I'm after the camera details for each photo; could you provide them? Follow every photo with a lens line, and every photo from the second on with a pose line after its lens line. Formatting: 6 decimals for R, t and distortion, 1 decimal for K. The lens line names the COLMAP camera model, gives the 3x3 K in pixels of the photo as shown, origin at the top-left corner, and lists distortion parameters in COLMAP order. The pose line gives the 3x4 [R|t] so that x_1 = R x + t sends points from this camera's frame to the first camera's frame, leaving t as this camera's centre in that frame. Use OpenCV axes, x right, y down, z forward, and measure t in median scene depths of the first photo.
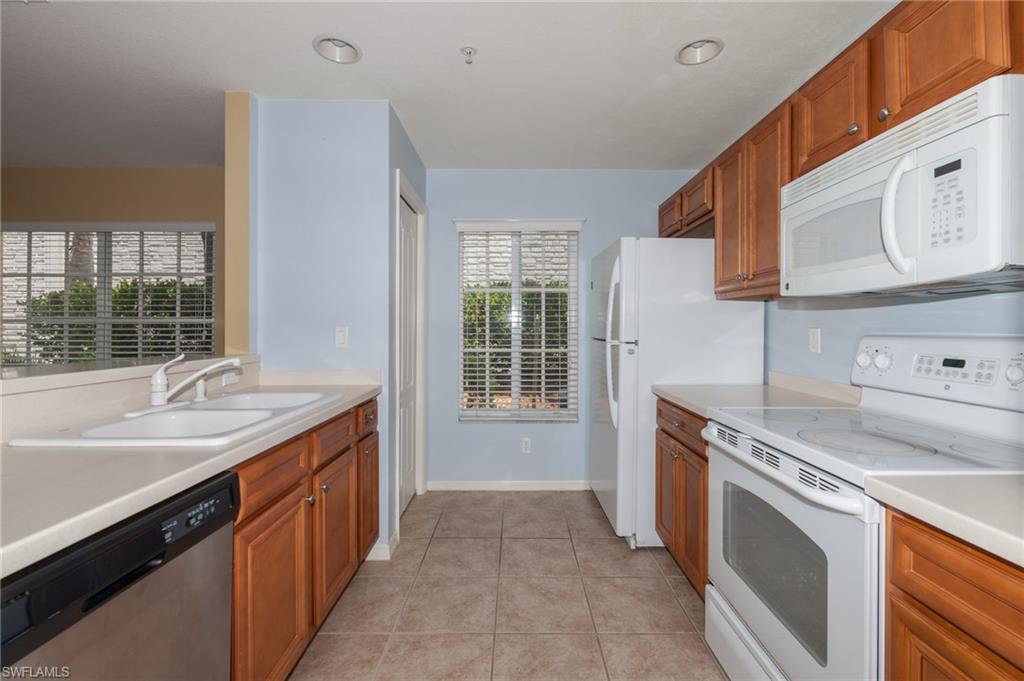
lens RADIAL K [[440.2, 0, 508.9], [0, 440.2, 334.4], [0, 0, 1]] dist [0.003136, -0.000207]
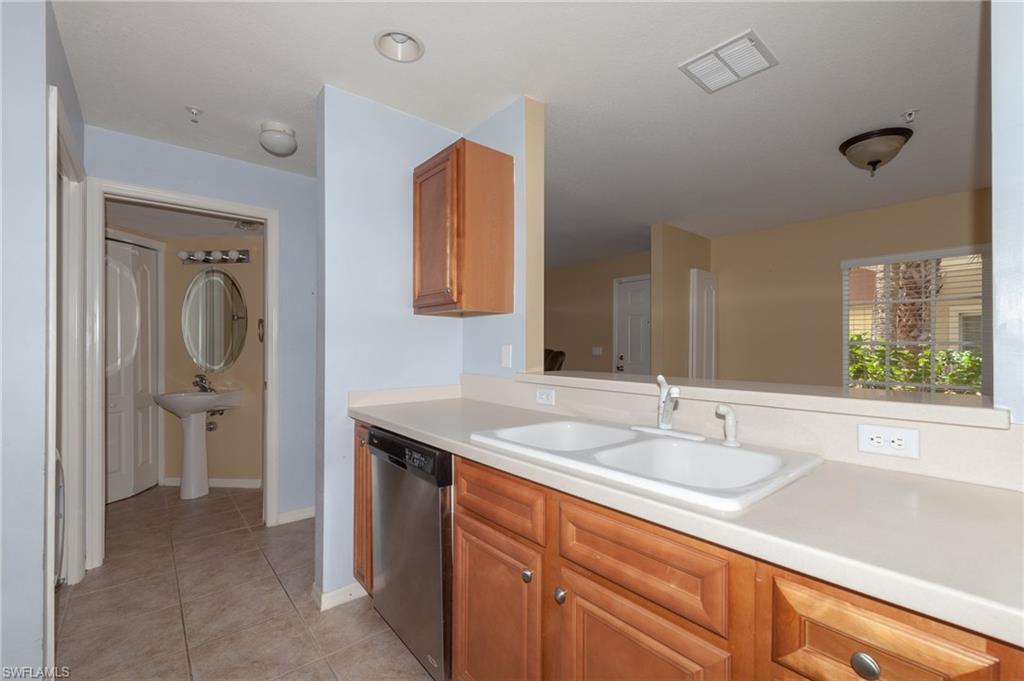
lens RADIAL K [[426.5, 0, 512.0], [0, 426.5, 340.5], [0, 0, 1]] dist [0.002055, -0.000001]
pose [[0.742821, 0.000563, 0.669489, 0.000696], [0.012349, 0.999818, -0.014542, -0.002710], [-0.669376, 0.019070, 0.742679, 0.212893]]
